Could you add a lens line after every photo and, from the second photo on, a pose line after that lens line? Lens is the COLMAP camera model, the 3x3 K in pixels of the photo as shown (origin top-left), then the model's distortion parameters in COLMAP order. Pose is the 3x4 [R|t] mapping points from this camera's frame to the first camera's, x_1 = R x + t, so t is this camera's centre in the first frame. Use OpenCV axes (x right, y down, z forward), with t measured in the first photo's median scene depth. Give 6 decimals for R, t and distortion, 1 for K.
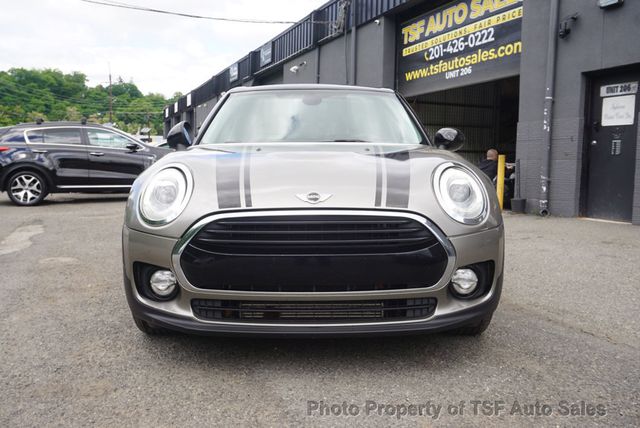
lens RADIAL K [[590.6, 0, 318.8], [0, 590.6, 215.5], [0, 0, 1]] dist [-0.022052, 0.000000]
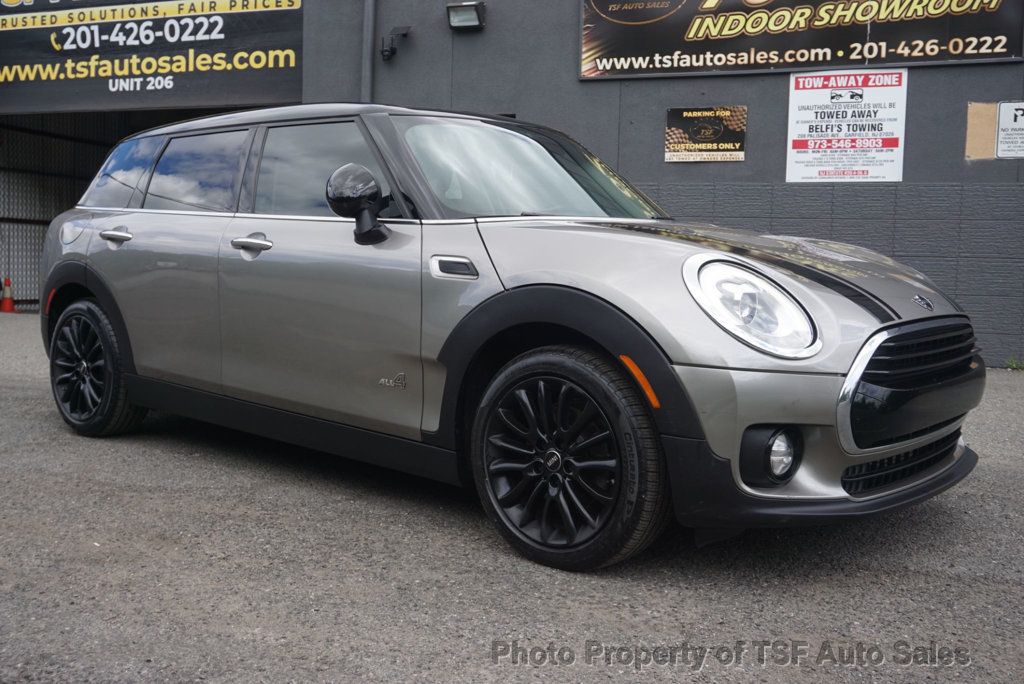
lens RADIAL K [[1014.3, 0, 508.7], [0, 1014.3, 337.2], [0, 0, 1]] dist [0.007708, 0.000000]
pose [[0.653423, -0.050018, 0.755339, -0.275503], [0.049288, 0.998508, 0.023483, -0.009445], [-0.755387, 0.021885, 0.654914, 0.119068]]
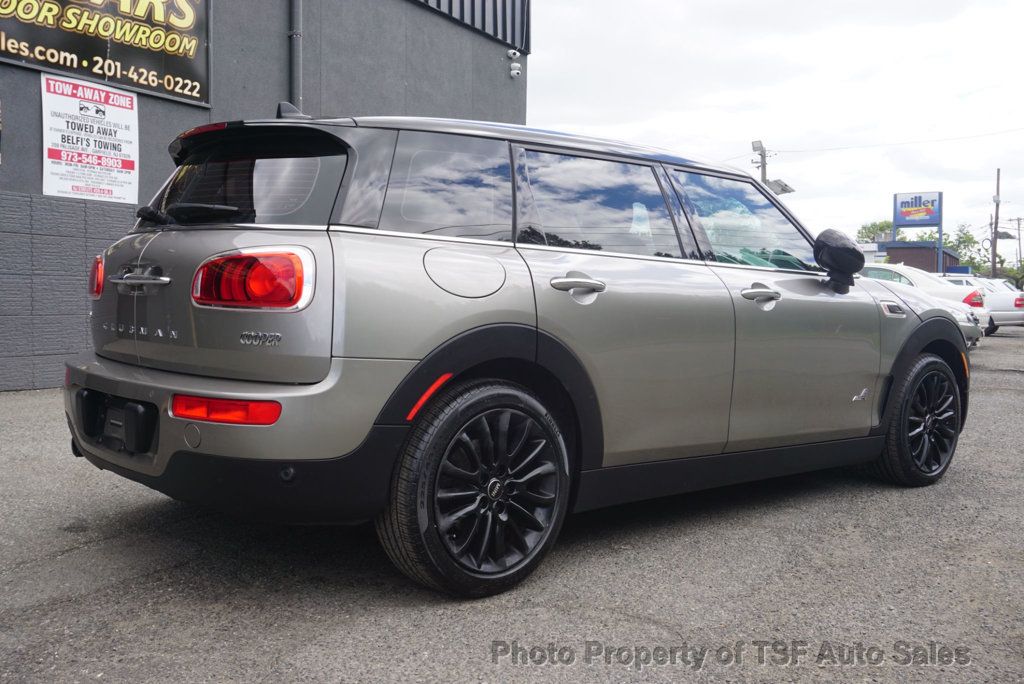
lens RADIAL K [[1014.3, 0, 515.2], [0, 1014.3, 345.4], [0, 0, 1]] dist [0.007708, 0.000000]
pose [[-0.677835, -0.056862, 0.733012, -0.273850], [0.048395, 0.991392, 0.121658, -0.064769], [-0.733620, 0.117939, -0.669248, 0.690151]]
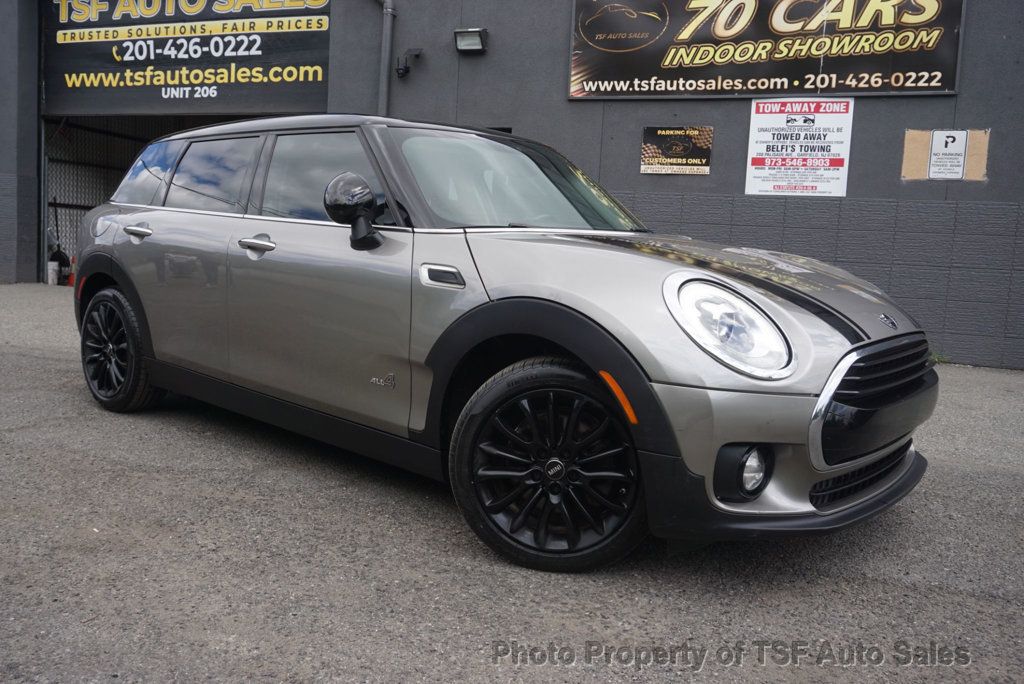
lens RADIAL K [[834.5, 0, 508.7], [0, 834.5, 335.9], [0, 0, 1]] dist [0.000338, -0.004503]
pose [[0.650261, -0.054125, 0.757780, -0.243761], [0.021807, 0.998378, 0.052596, -0.017683], [-0.759398, -0.017676, 0.650387, 0.142103]]
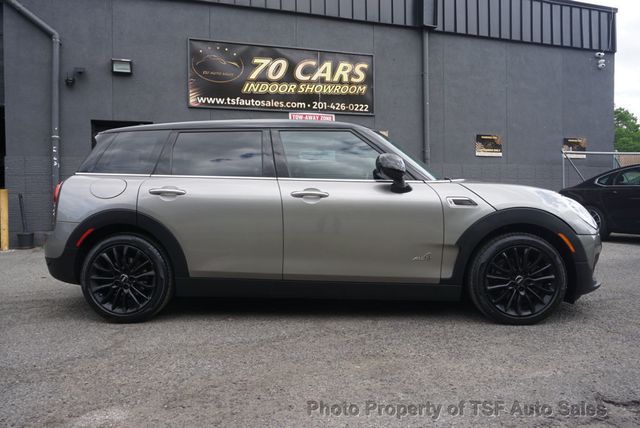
lens RADIAL K [[489.2, 0, 319.0], [0, 489.2, 211.5], [0, 0, 1]] dist [-0.041378, 0.029985]
pose [[0.035094, -0.036694, 0.998710, -0.372908], [0.098880, 0.994550, 0.033067, -0.035125], [-0.994480, 0.097592, 0.038531, 0.385217]]
